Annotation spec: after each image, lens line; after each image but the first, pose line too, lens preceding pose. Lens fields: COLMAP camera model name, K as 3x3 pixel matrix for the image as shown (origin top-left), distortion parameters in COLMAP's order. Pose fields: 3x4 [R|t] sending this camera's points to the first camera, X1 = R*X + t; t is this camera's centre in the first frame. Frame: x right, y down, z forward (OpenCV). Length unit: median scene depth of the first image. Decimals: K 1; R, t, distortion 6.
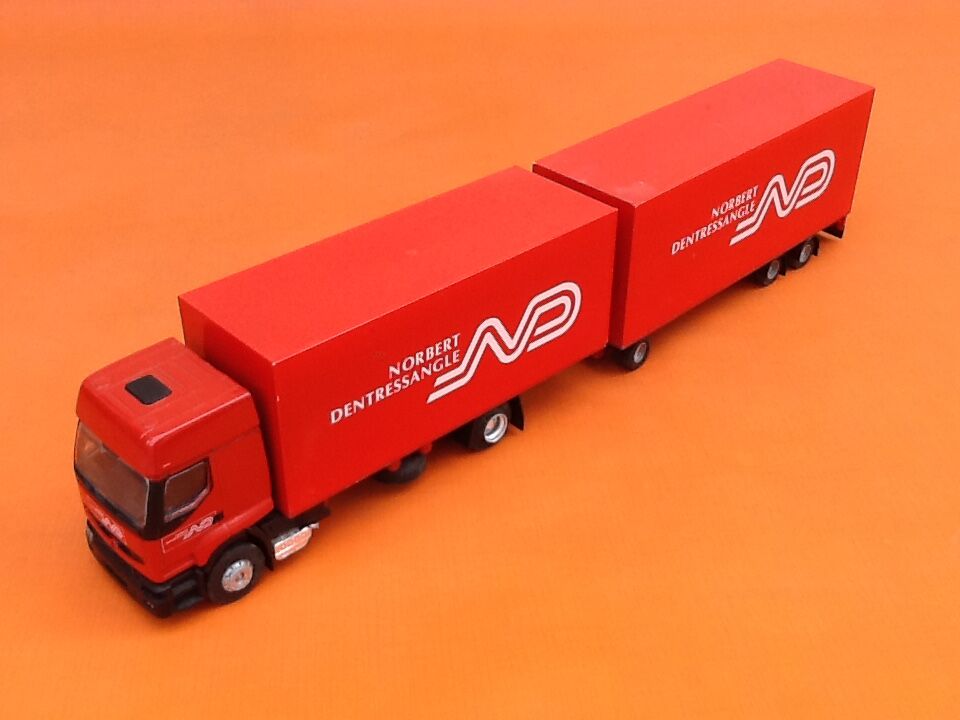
lens RADIAL K [[1165.5, 0, 480.0], [0, 1165.5, 360.0], [0, 0, 1]] dist [-0.000676, 0.041564]
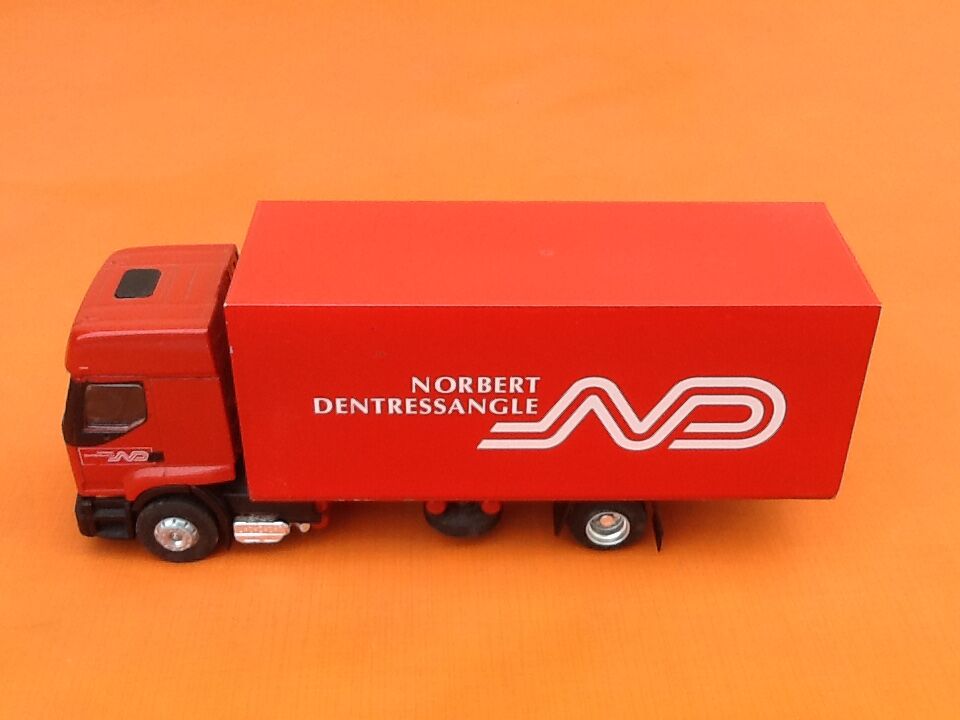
lens RADIAL K [[1165.5, 0, 480.0], [0, 1165.5, 360.0], [0, 0, 1]] dist [-0.000676, 0.041564]
pose [[0.743605, 0.383438, -0.547748, 0.354075], [-0.374680, 0.917477, 0.133604, -0.118565], [0.553775, 0.105882, 0.825907, 0.406872]]
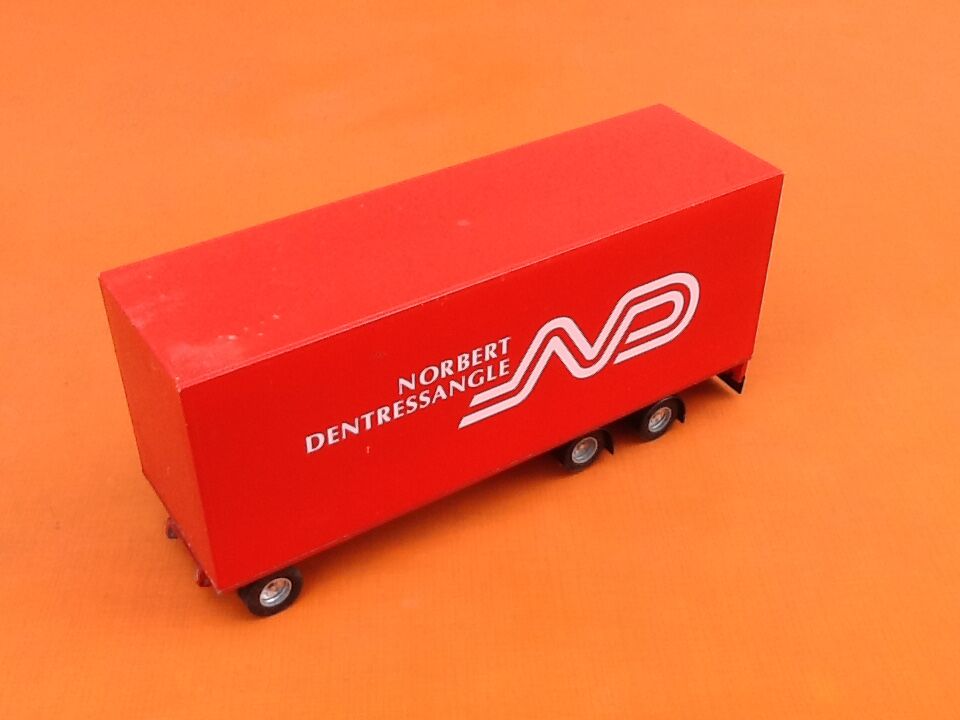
lens RADIAL K [[1165.5, 0, 480.0], [0, 1165.5, 360.0], [0, 0, 1]] dist [-0.000676, 0.041564]
pose [[0.984340, 0.100233, -0.145009, 0.070887], [-0.090859, 0.993408, 0.069897, -0.058767], [0.151059, -0.055627, 0.986958, 0.311410]]
